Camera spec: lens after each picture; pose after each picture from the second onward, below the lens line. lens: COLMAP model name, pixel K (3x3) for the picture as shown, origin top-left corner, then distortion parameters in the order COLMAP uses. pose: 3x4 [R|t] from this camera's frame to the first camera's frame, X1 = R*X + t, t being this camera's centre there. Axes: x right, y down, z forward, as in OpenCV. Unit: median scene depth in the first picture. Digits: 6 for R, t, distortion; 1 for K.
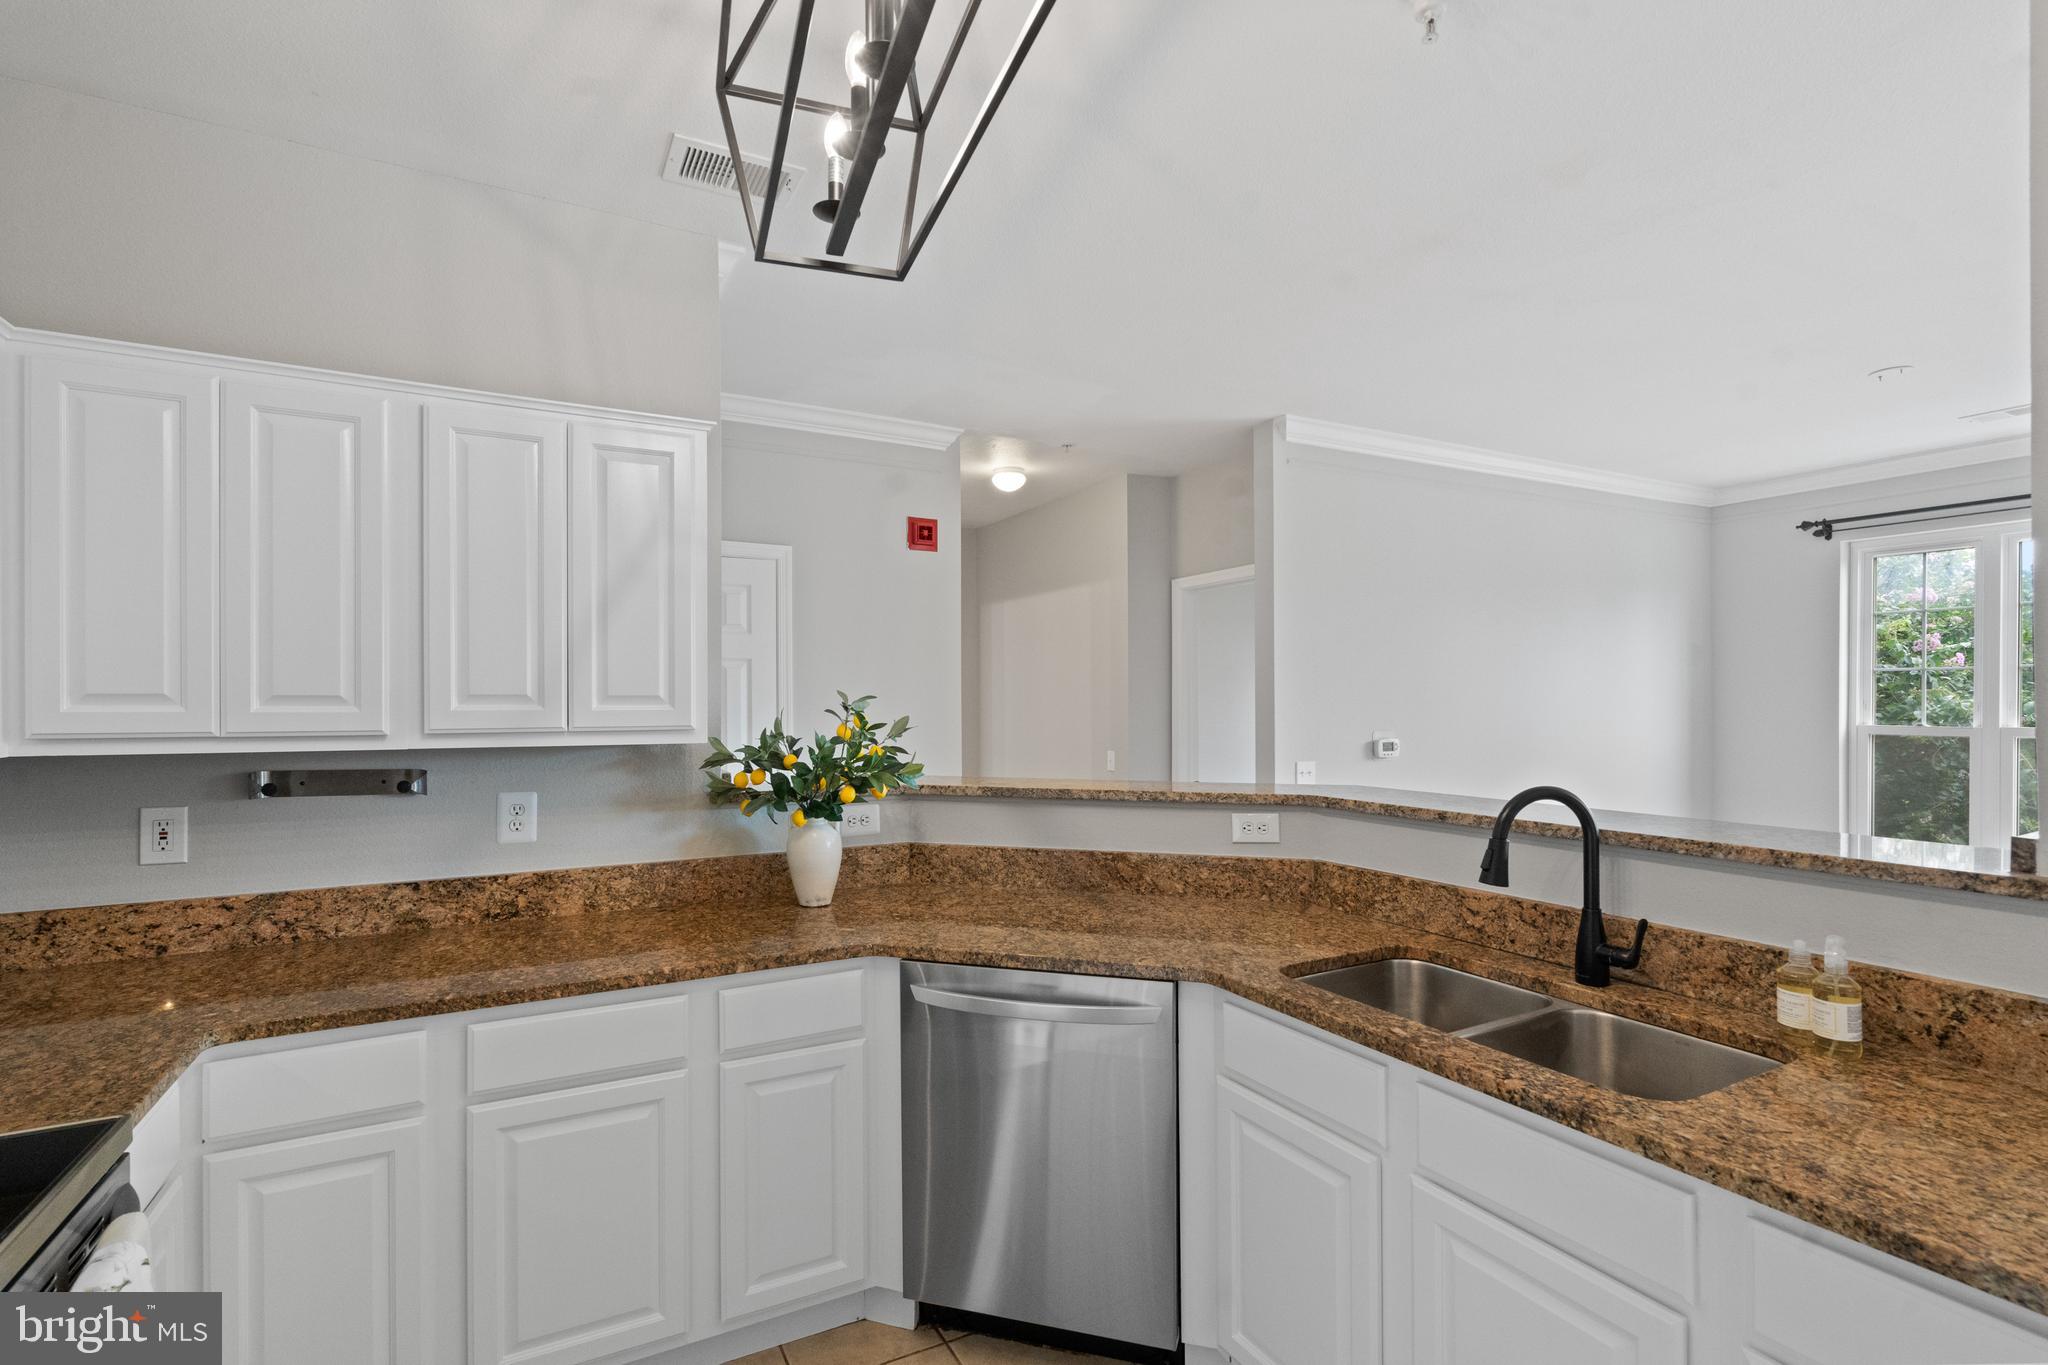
lens RADIAL K [[956.7, 0, 1024.0], [0, 956.7, 682.5], [0, 0, 1]] dist [-0.013815, 0.009928]
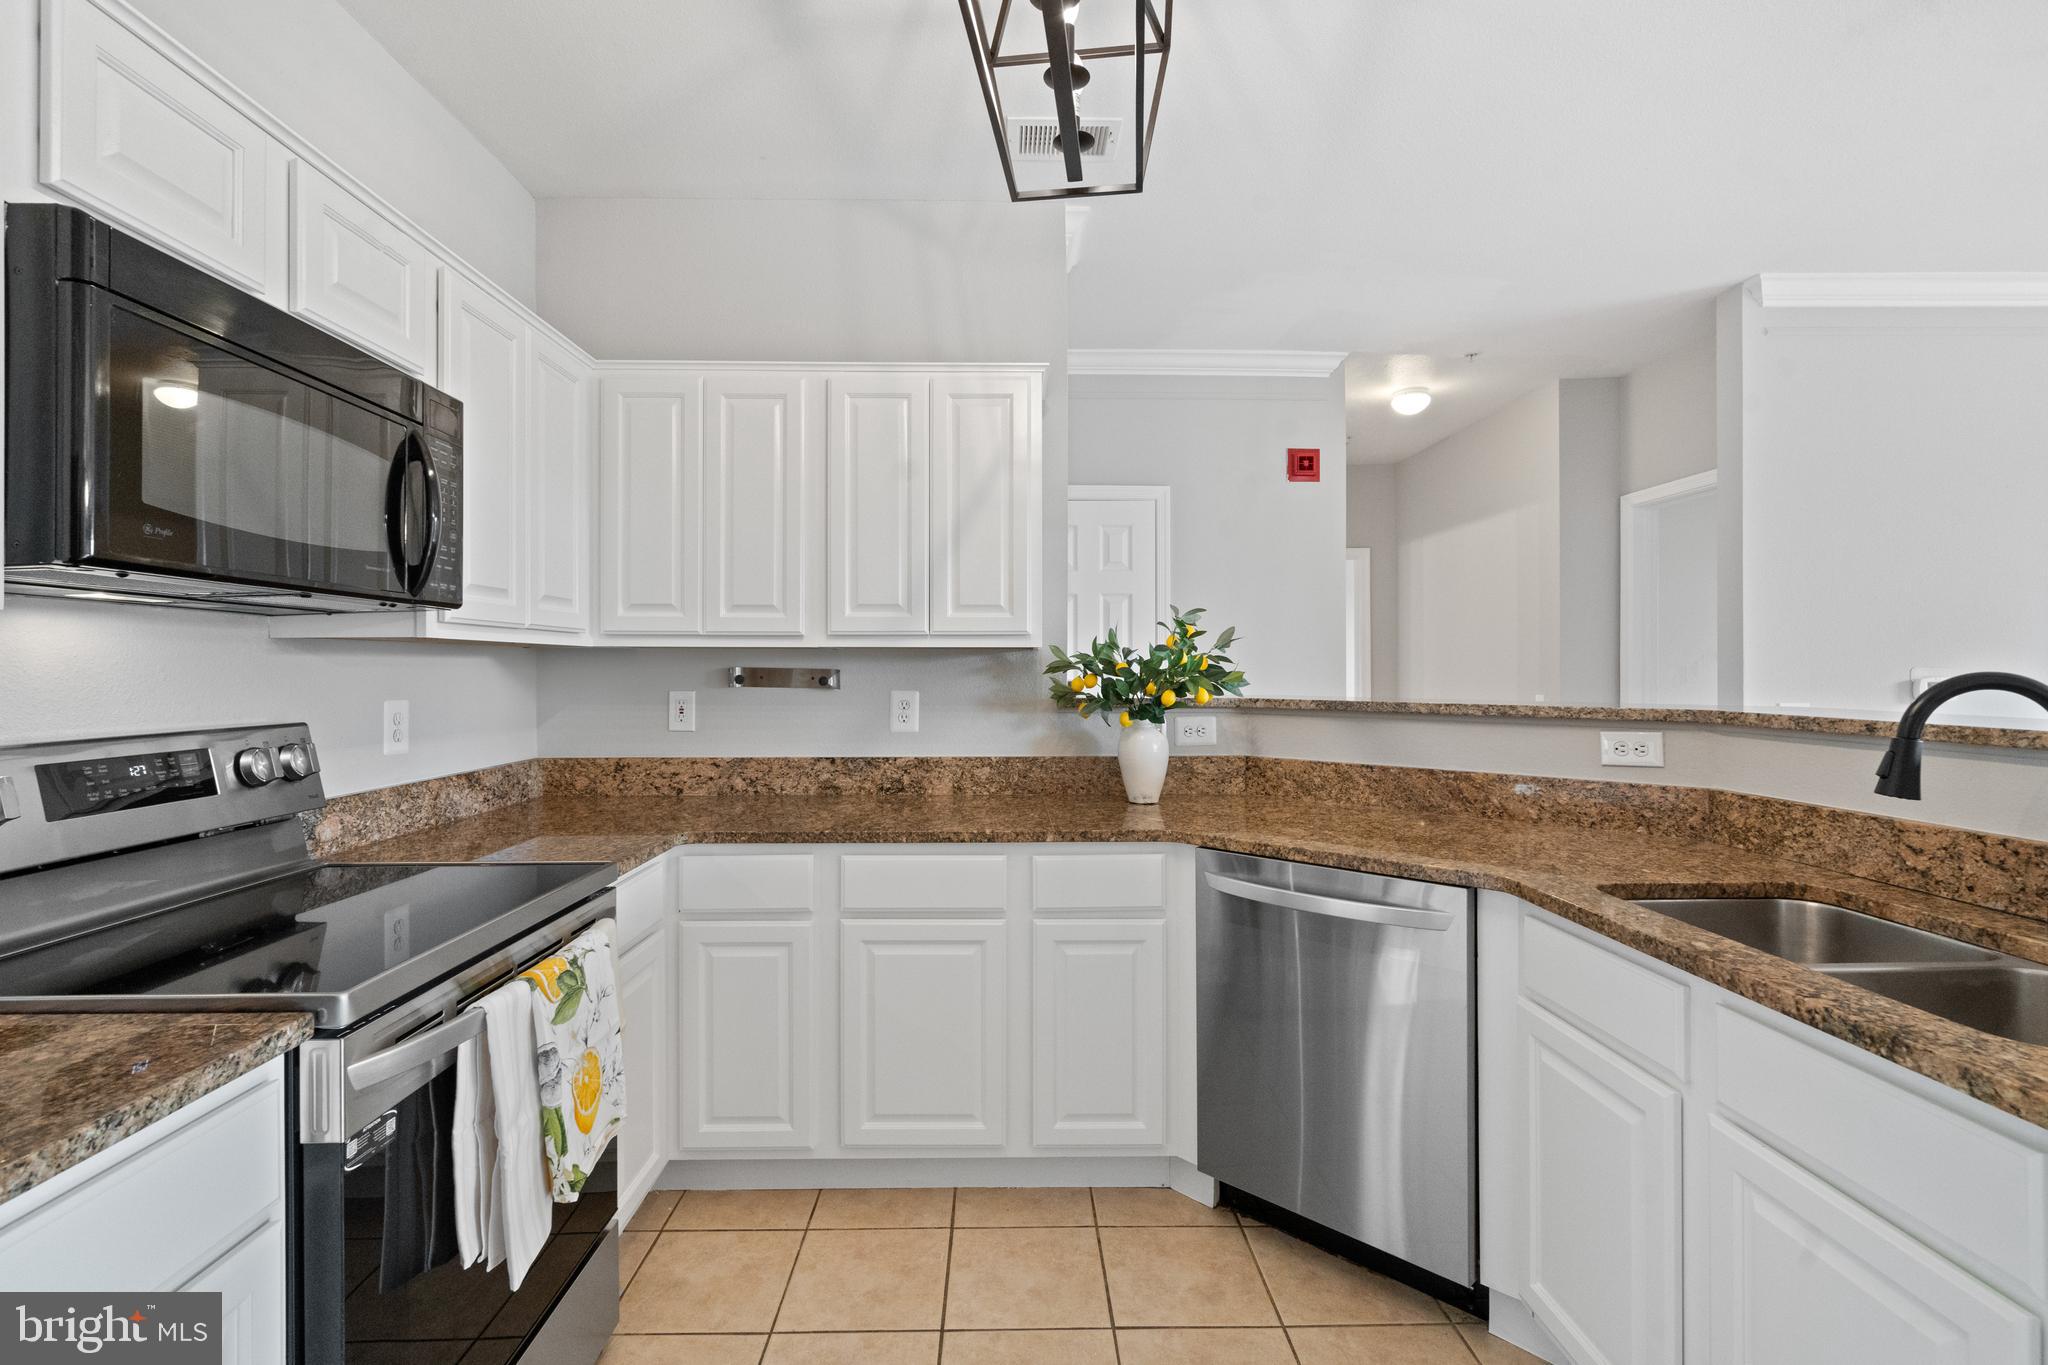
lens RADIAL K [[968.7, 0, 1023.1], [0, 968.7, 653.1], [0, 0, 1]] dist [-0.005038, 0.000307]
pose [[0.885423, -0.006688, -0.464738, 0.189133], [0.005112, 0.999976, -0.004650, 0.078371], [0.464758, 0.001742, 0.885436, -0.026221]]
